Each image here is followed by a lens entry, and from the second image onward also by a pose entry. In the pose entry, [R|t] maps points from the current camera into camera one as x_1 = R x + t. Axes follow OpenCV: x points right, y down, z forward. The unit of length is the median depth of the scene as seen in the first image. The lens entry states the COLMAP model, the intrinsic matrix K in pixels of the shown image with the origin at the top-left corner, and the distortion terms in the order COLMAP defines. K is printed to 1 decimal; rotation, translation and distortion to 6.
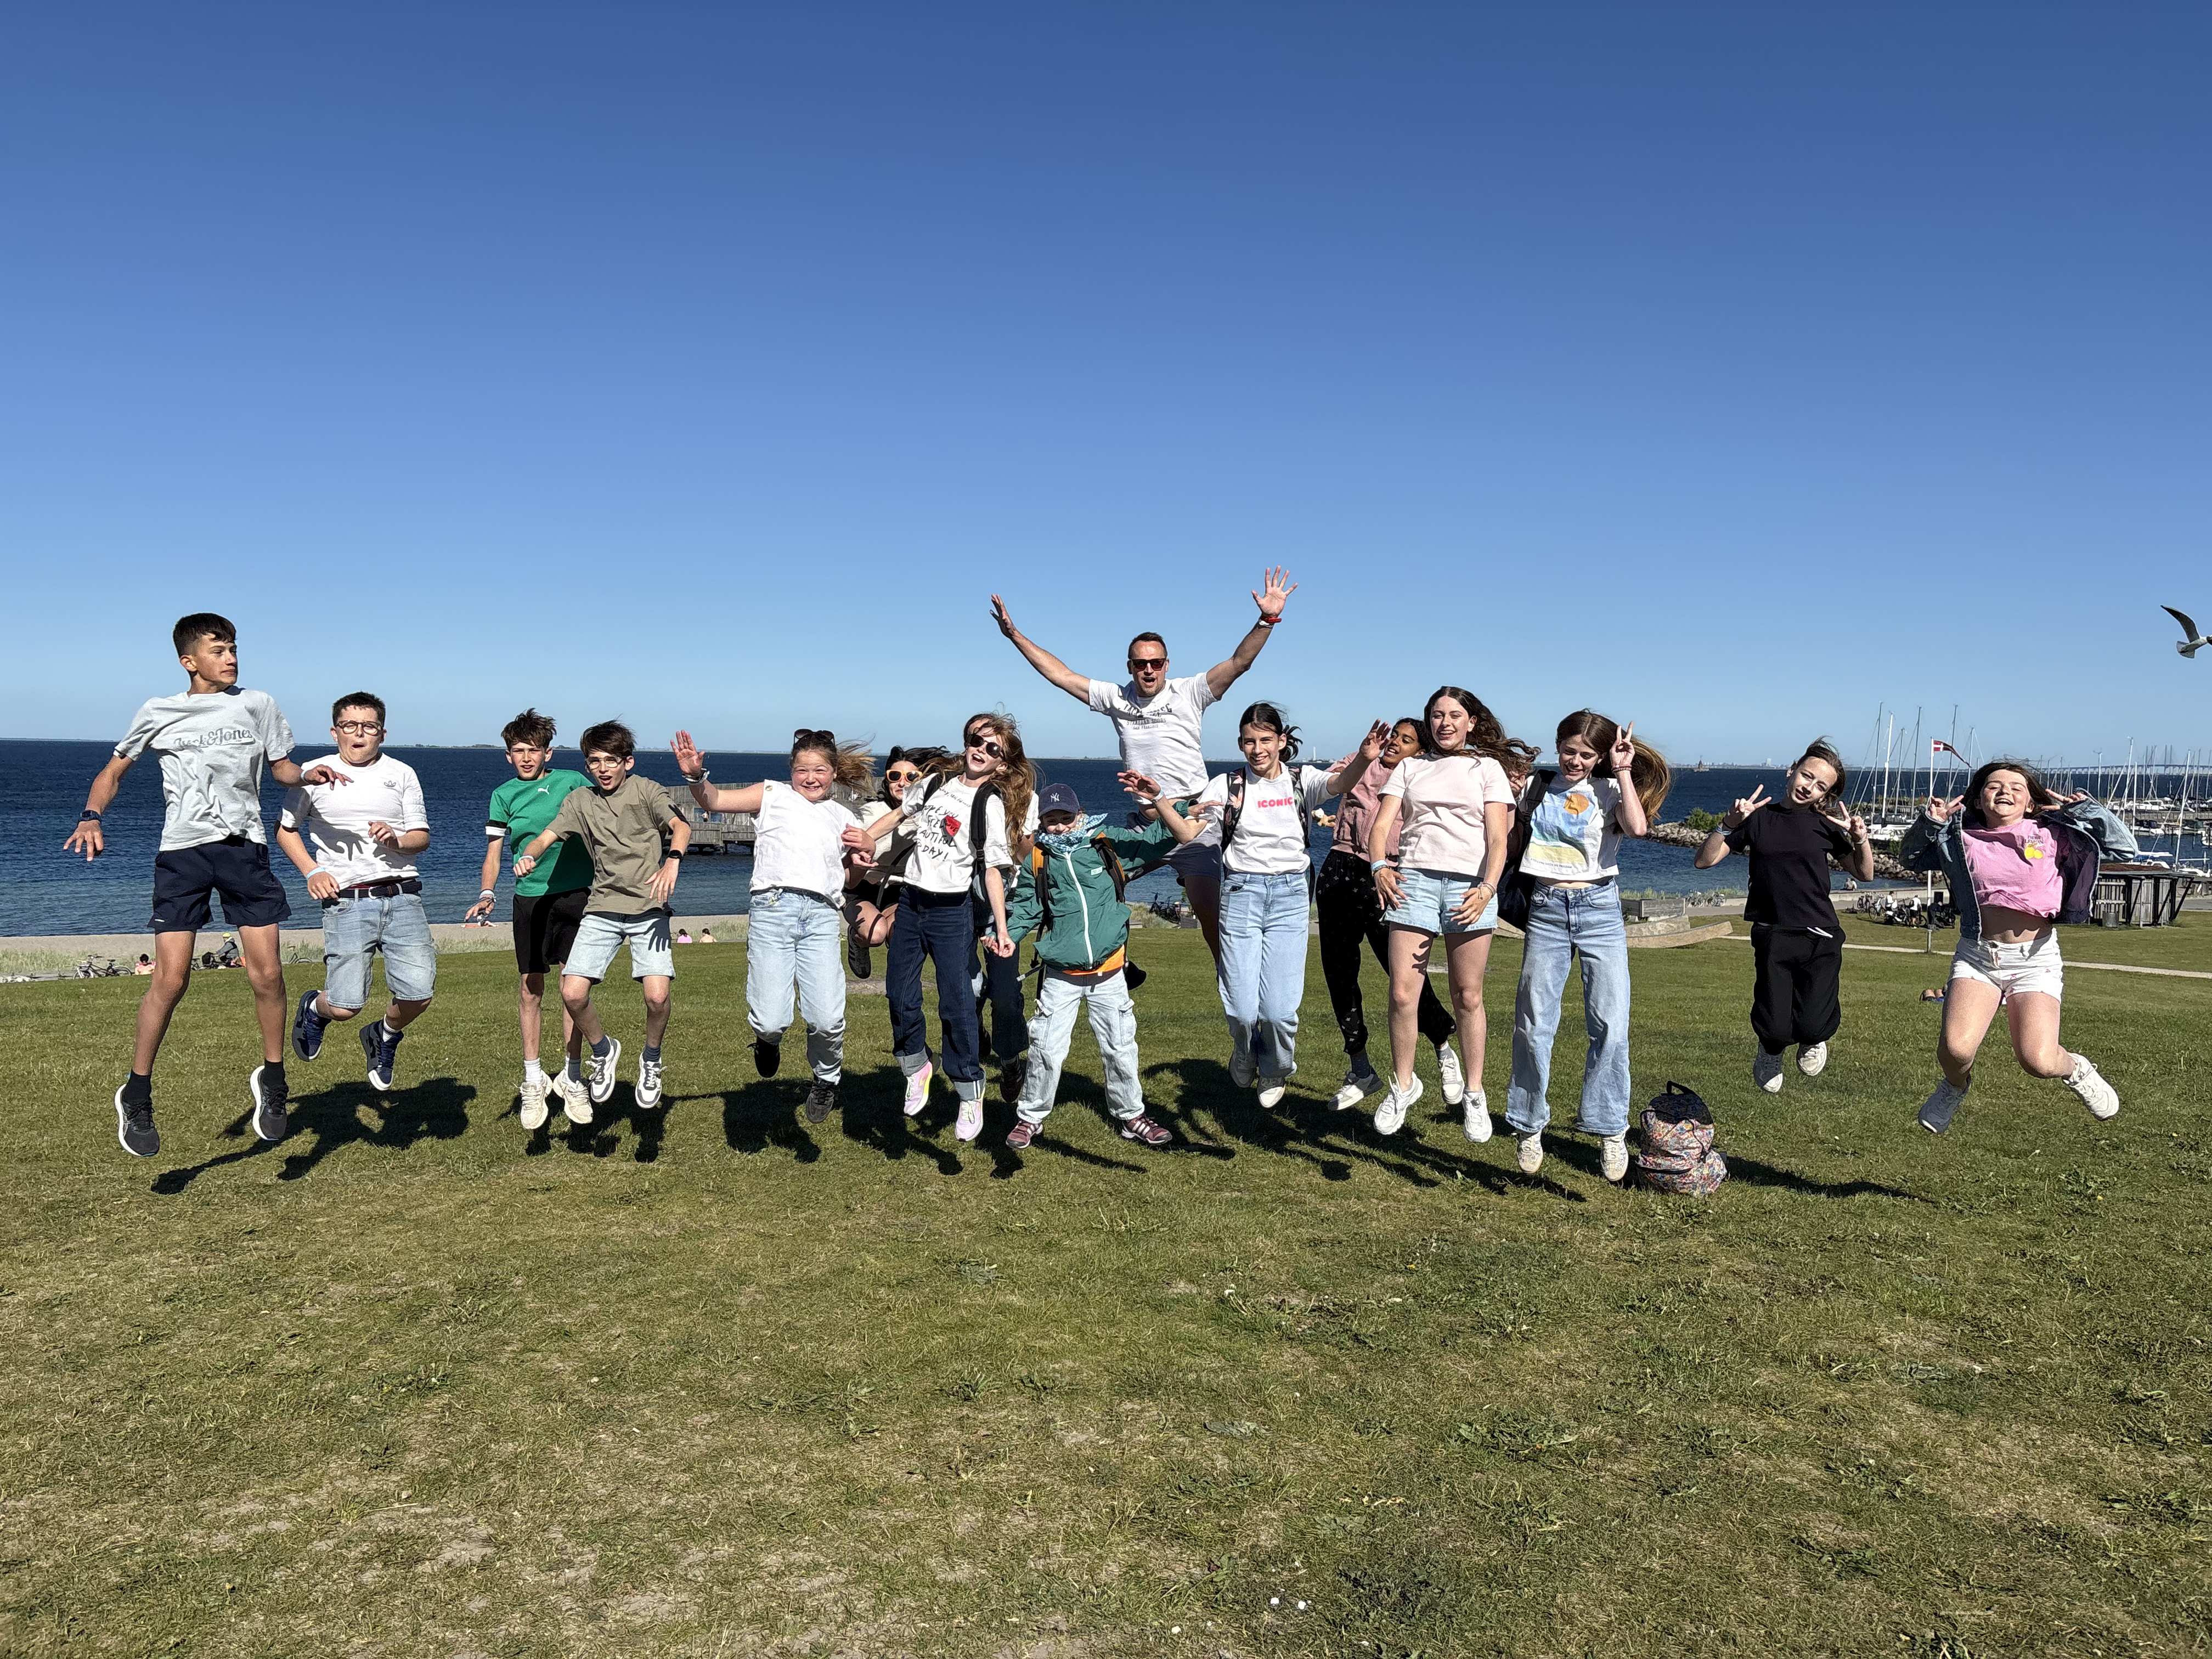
lens RADIAL K [[1681.7, 0, 1096.0], [0, 1681.7, 808.4], [0, 0, 1]] dist [0.040344, -0.041104]
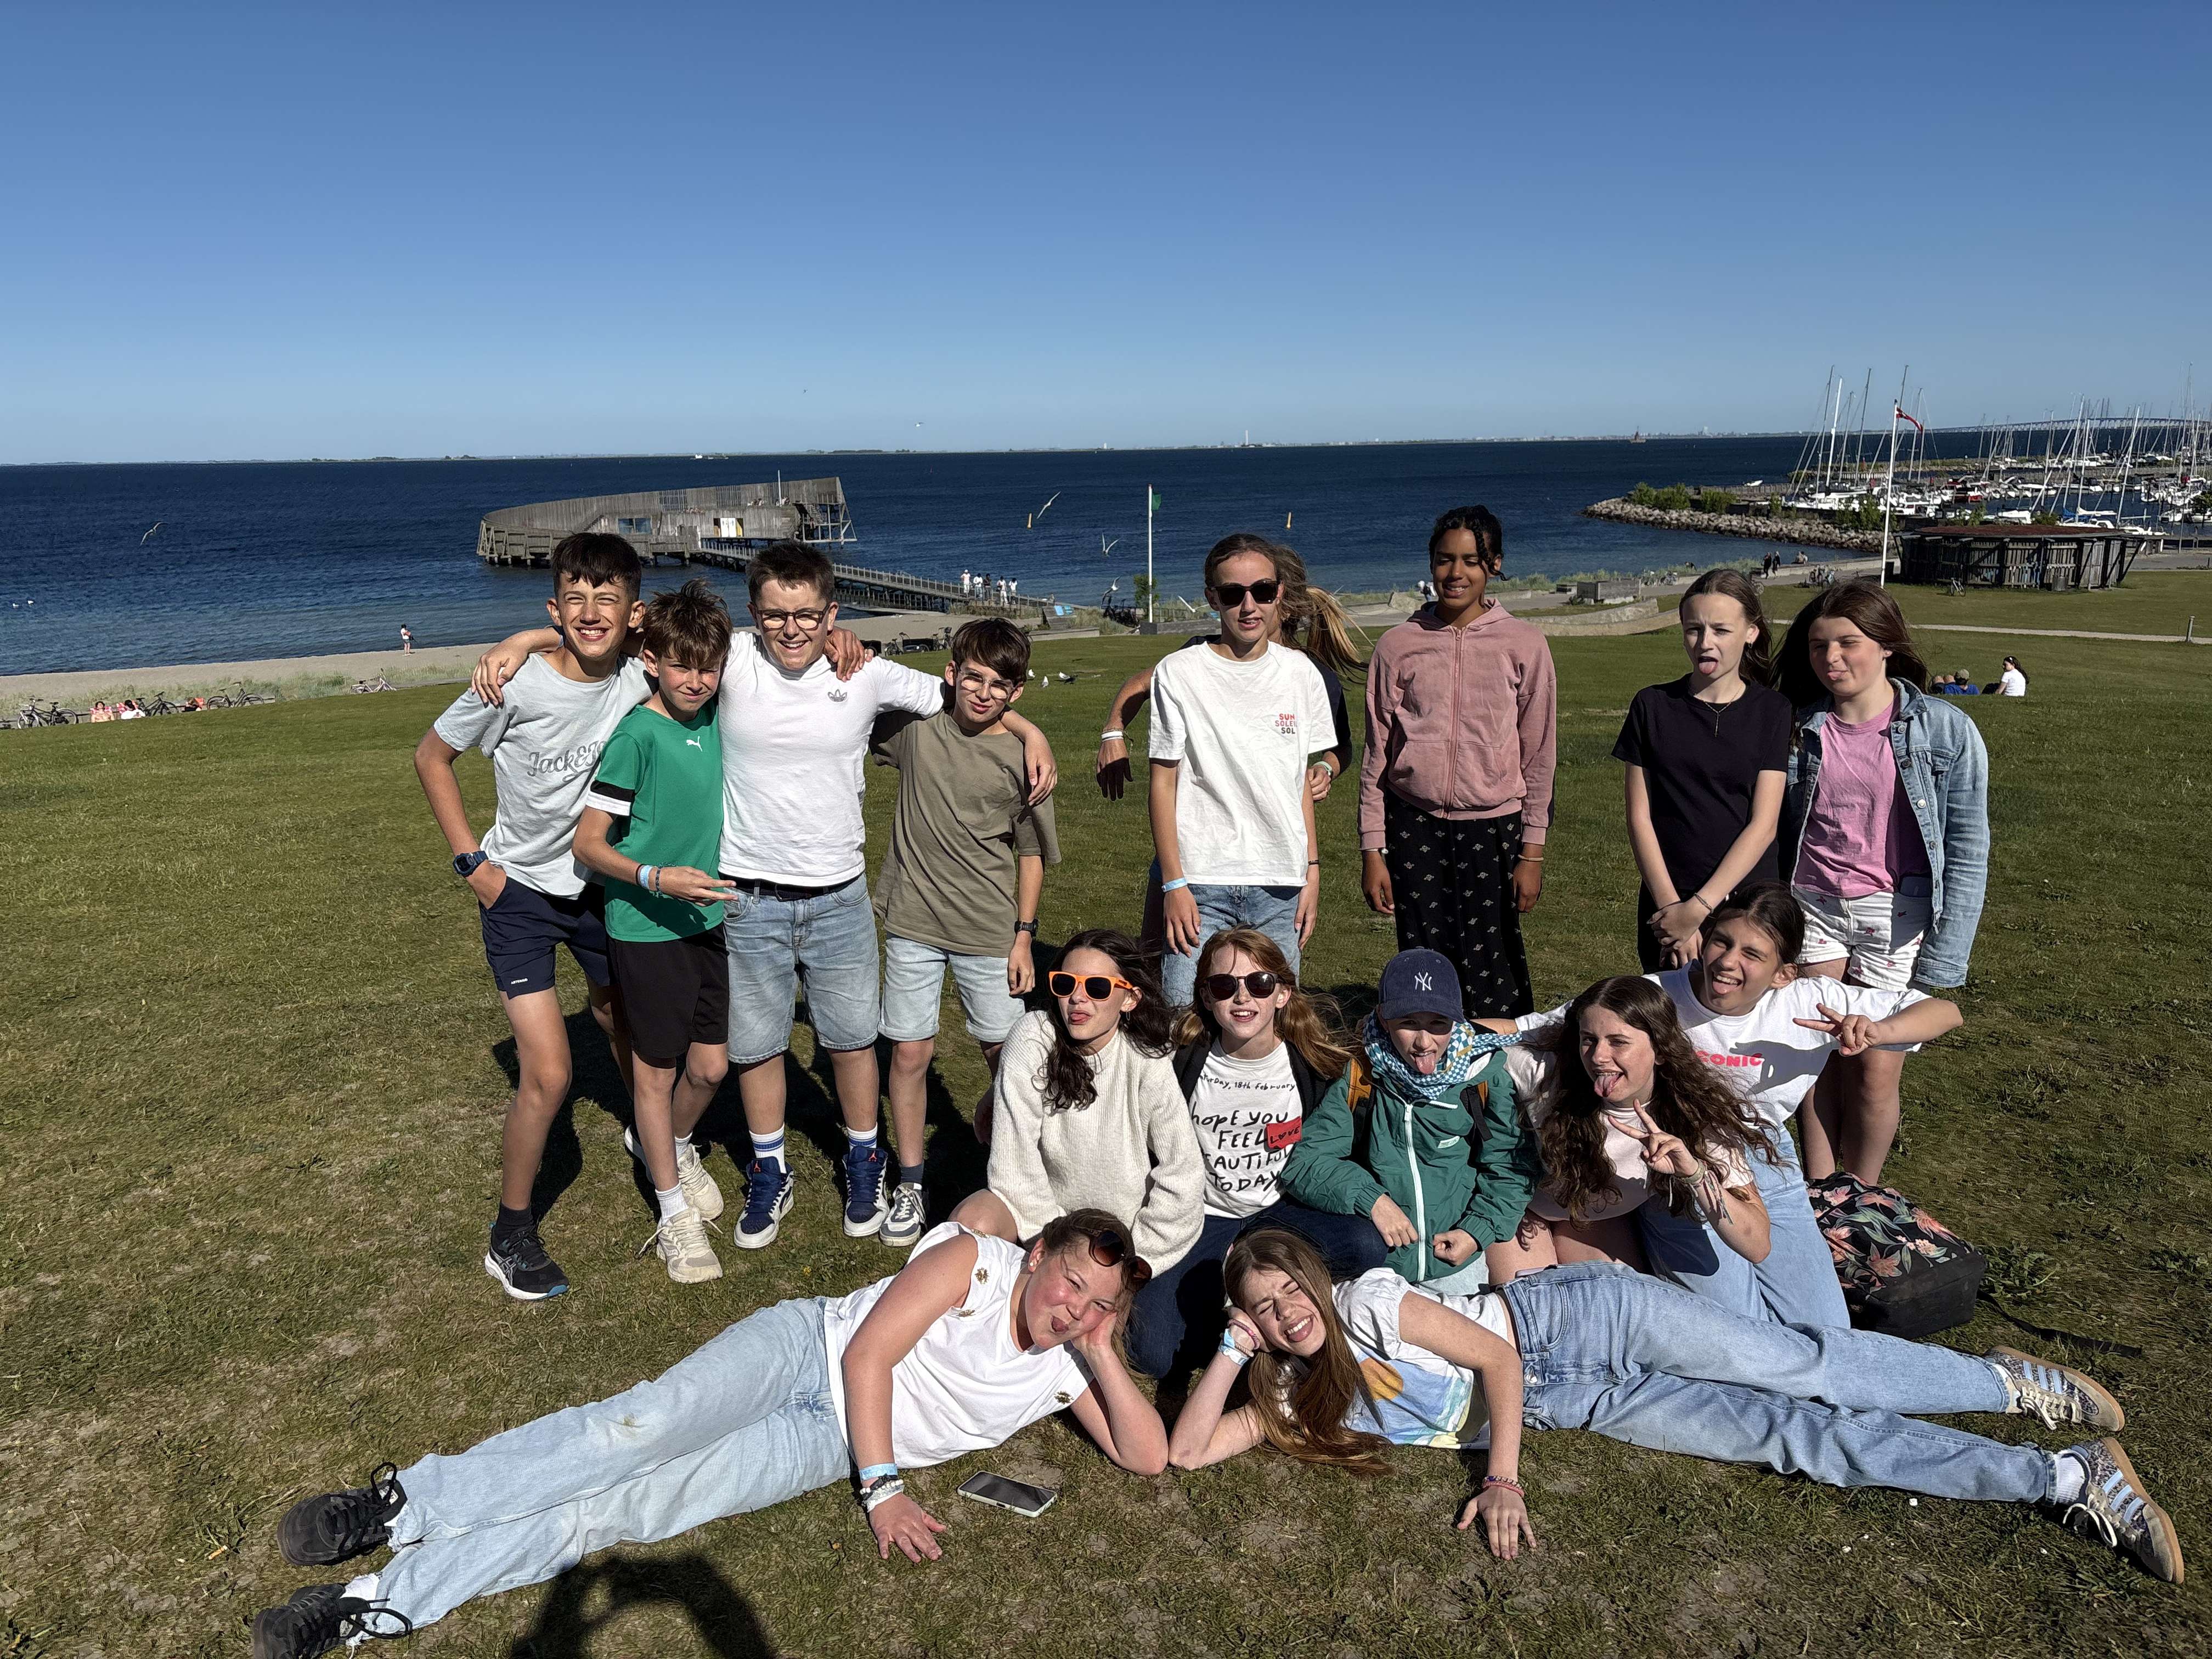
lens RADIAL K [[1681.7, 0, 1079.3], [0, 1681.7, 831.2], [0, 0, 1]] dist [0.040344, -0.041104]
pose [[0.998842, -0.040597, 0.025837, -0.278732], [0.034887, 0.980723, 0.192264, -0.082046], [-0.033144, -0.191140, 0.981003, 0.099110]]
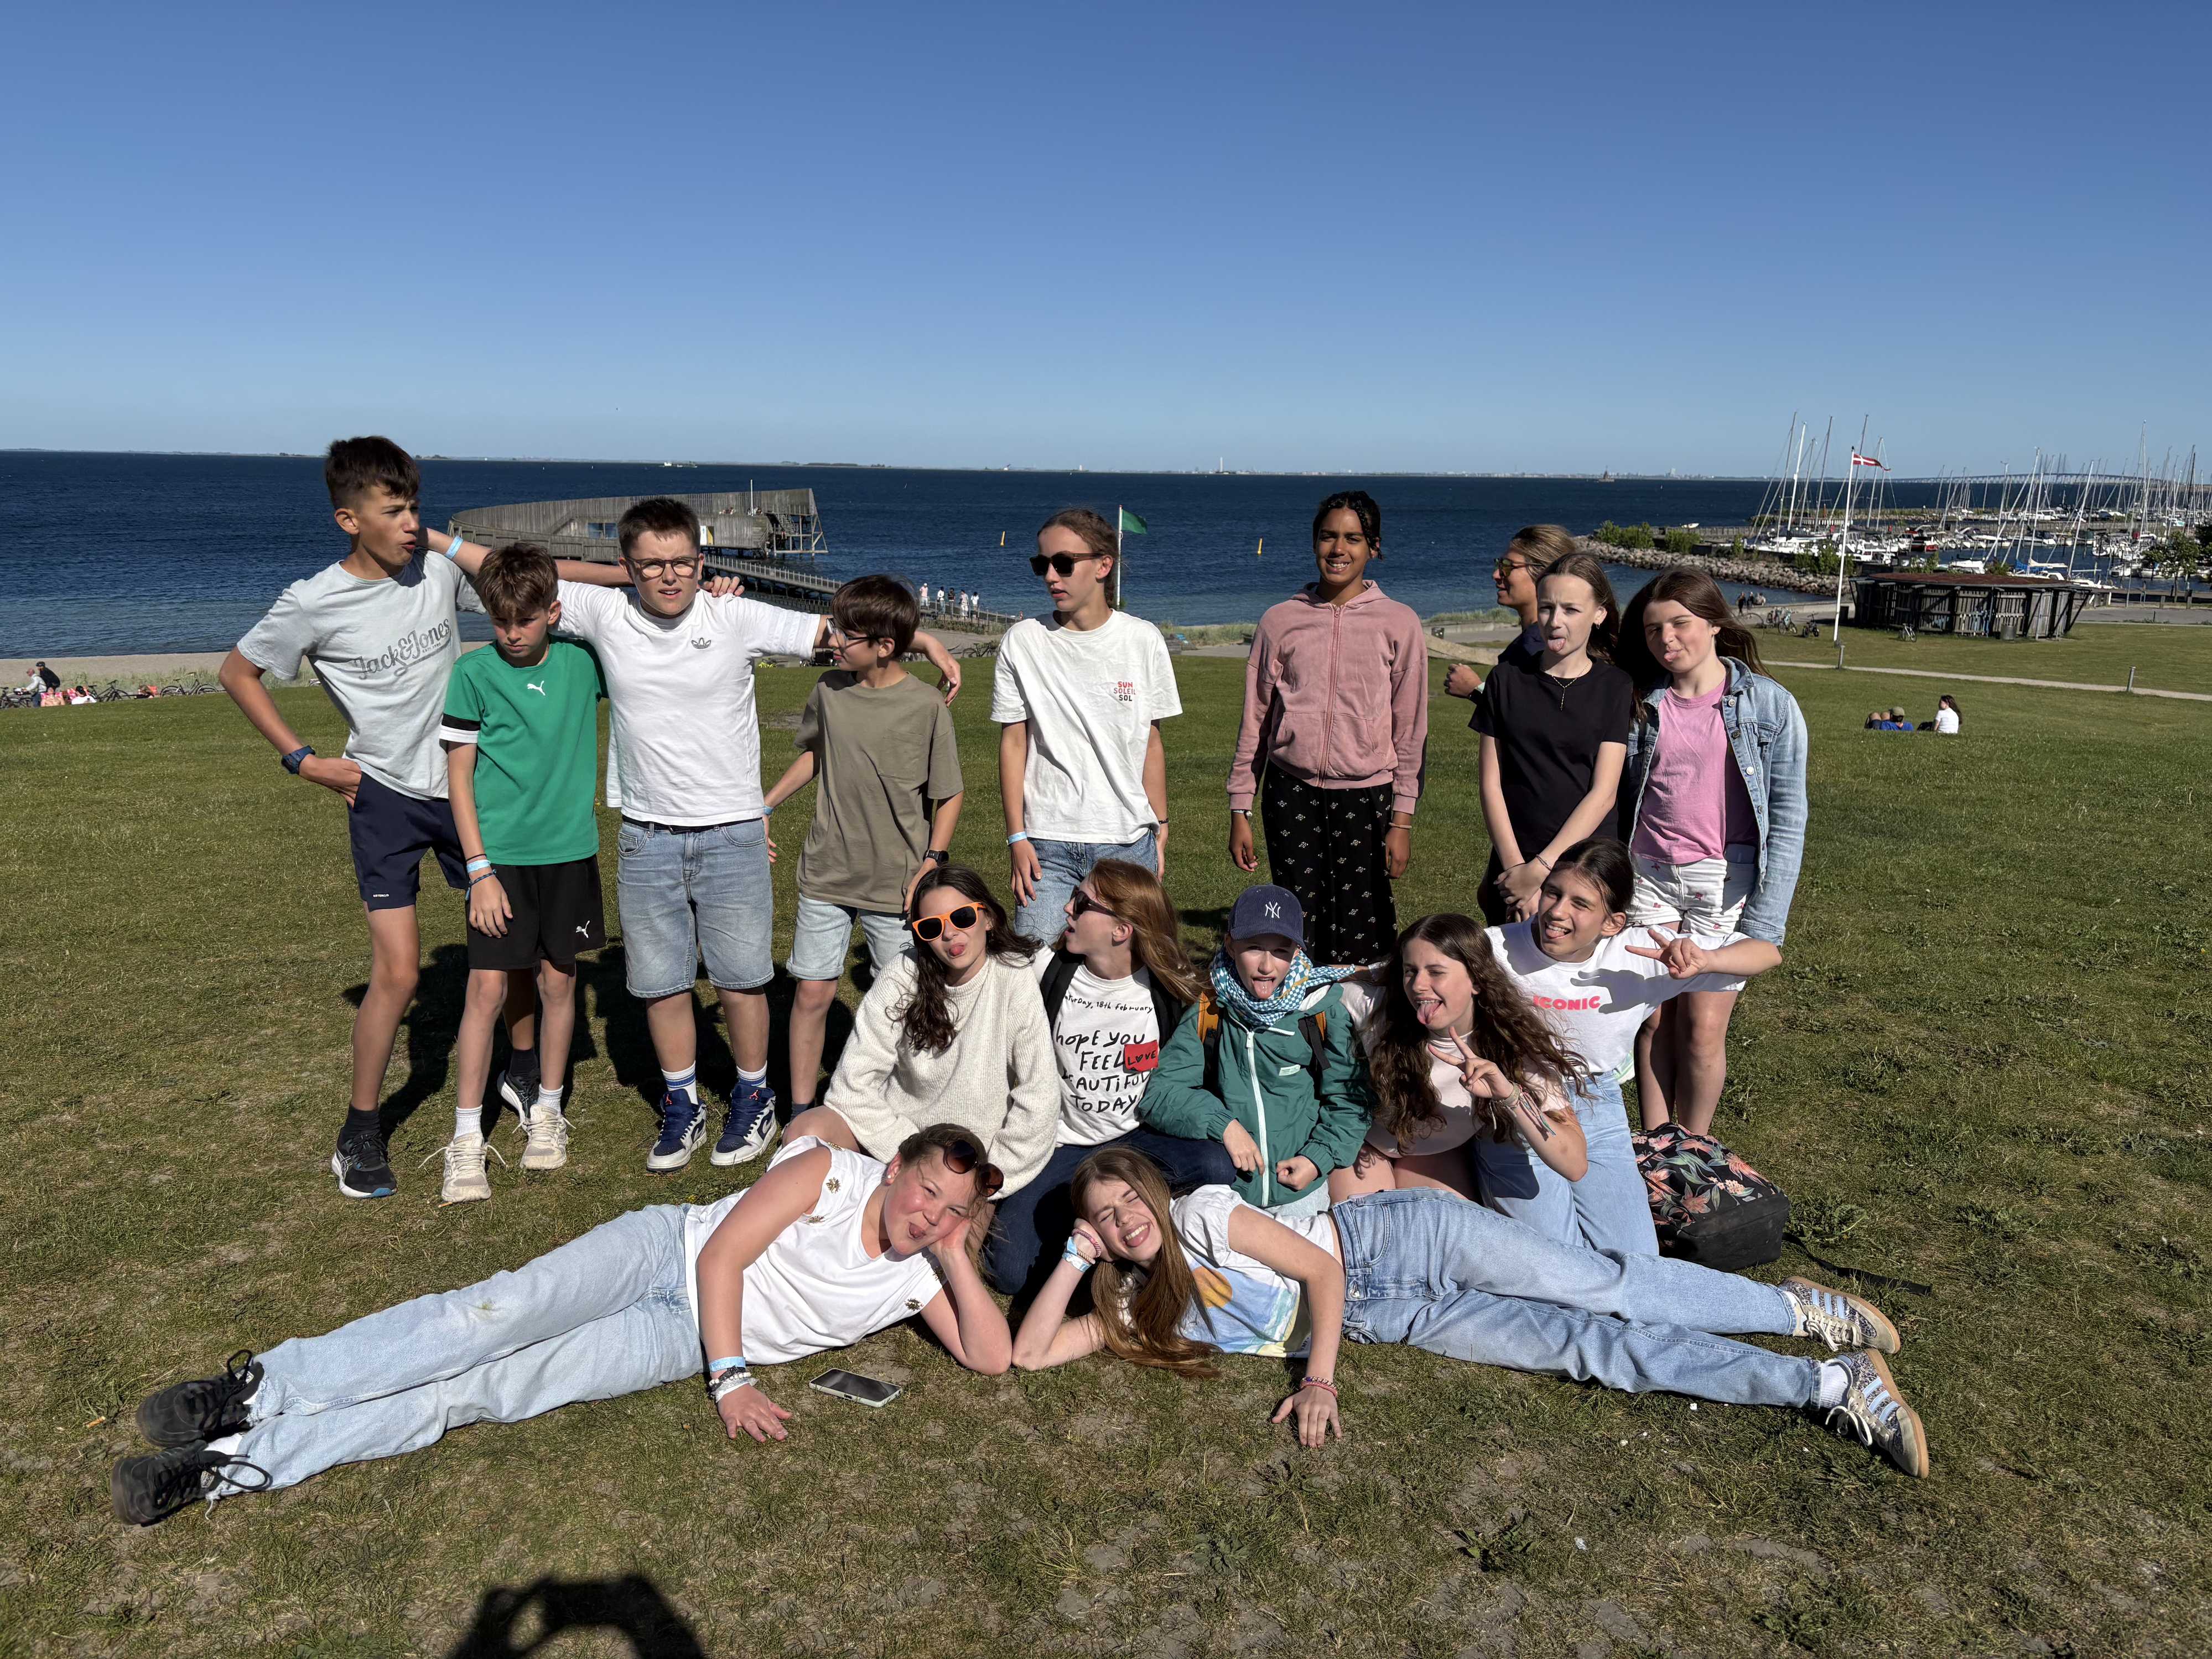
lens RADIAL K [[1681.9, 0, 1086.4], [0, 1681.9, 829.8], [0, 0, 1]] dist [0.040344, -0.041104]
pose [[0.998613, -0.011458, 0.051398, -0.233650], [0.002019, 0.983656, 0.180045, -0.052252], [-0.052621, -0.179692, 0.982315, 0.041707]]
